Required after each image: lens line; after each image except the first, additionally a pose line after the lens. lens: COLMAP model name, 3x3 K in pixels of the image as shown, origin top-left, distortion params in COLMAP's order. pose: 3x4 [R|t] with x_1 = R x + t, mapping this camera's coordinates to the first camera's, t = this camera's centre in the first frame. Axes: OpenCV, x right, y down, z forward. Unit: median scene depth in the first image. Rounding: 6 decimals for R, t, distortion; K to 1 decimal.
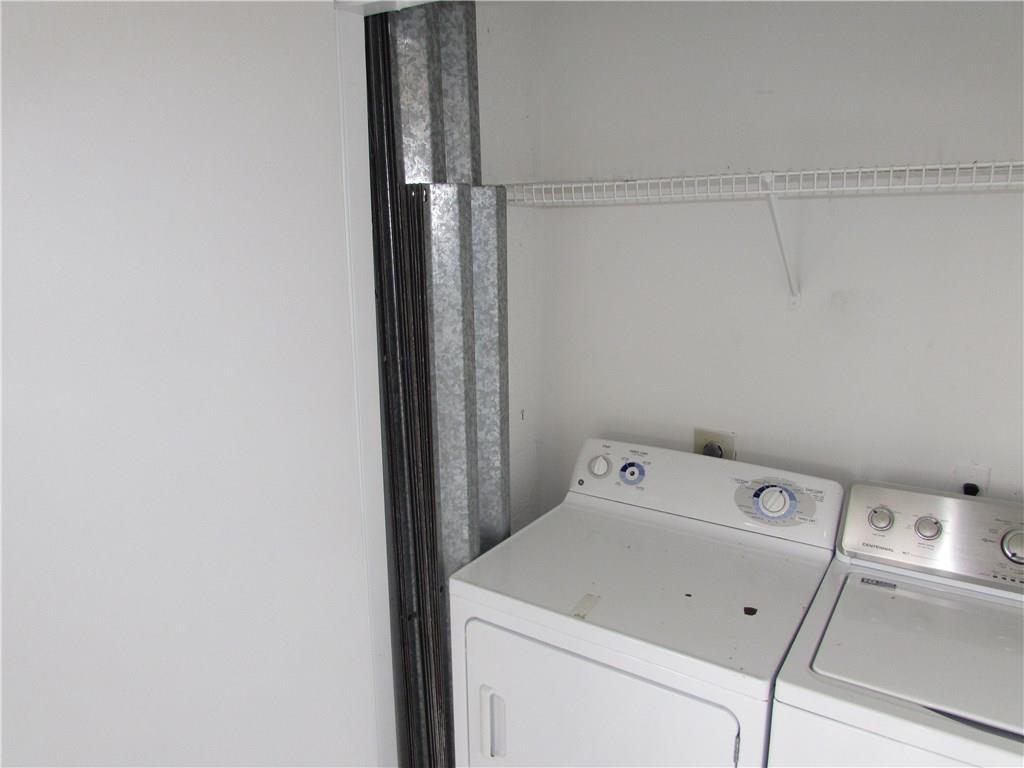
lens RADIAL K [[721.3, 0, 517.0], [0, 721.3, 384.1], [0, 0, 1]] dist [-0.038561, 0.014326]
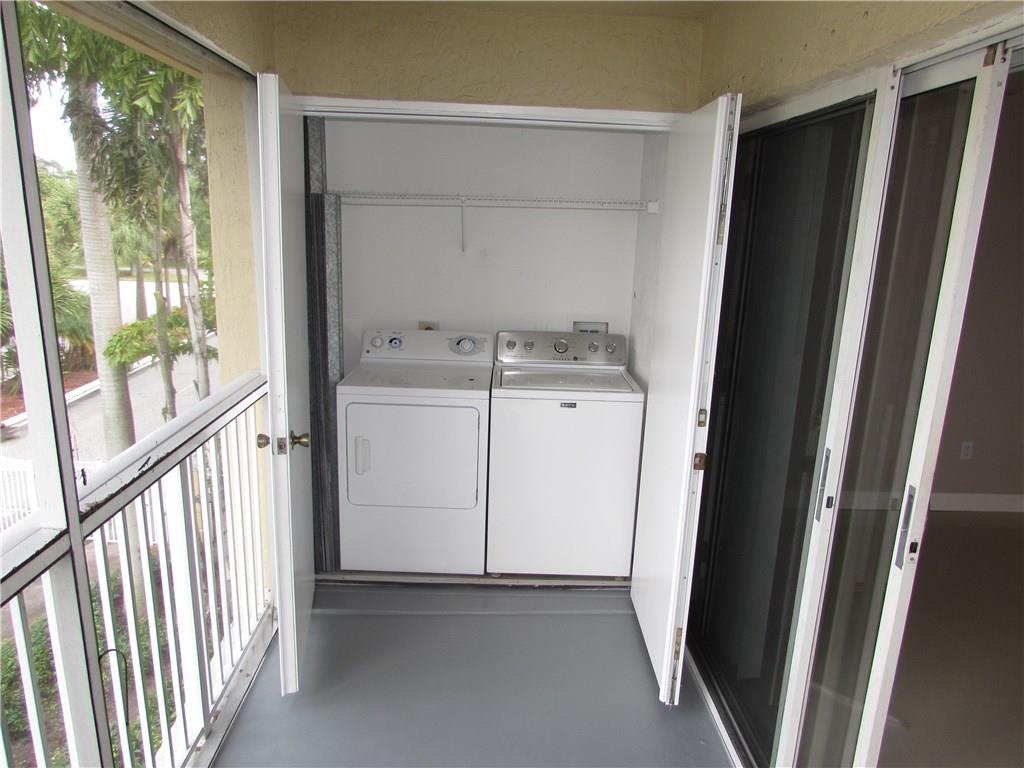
lens RADIAL K [[721.3, 0, 509.6], [0, 721.3, 385.8], [0, 0, 1]] dist [-0.038561, 0.014326]
pose [[0.836045, -0.088733, 0.541439, -0.728366], [0.084973, 0.995869, 0.031999, 0.226705], [-0.542042, 0.019255, 0.840131, -0.910521]]
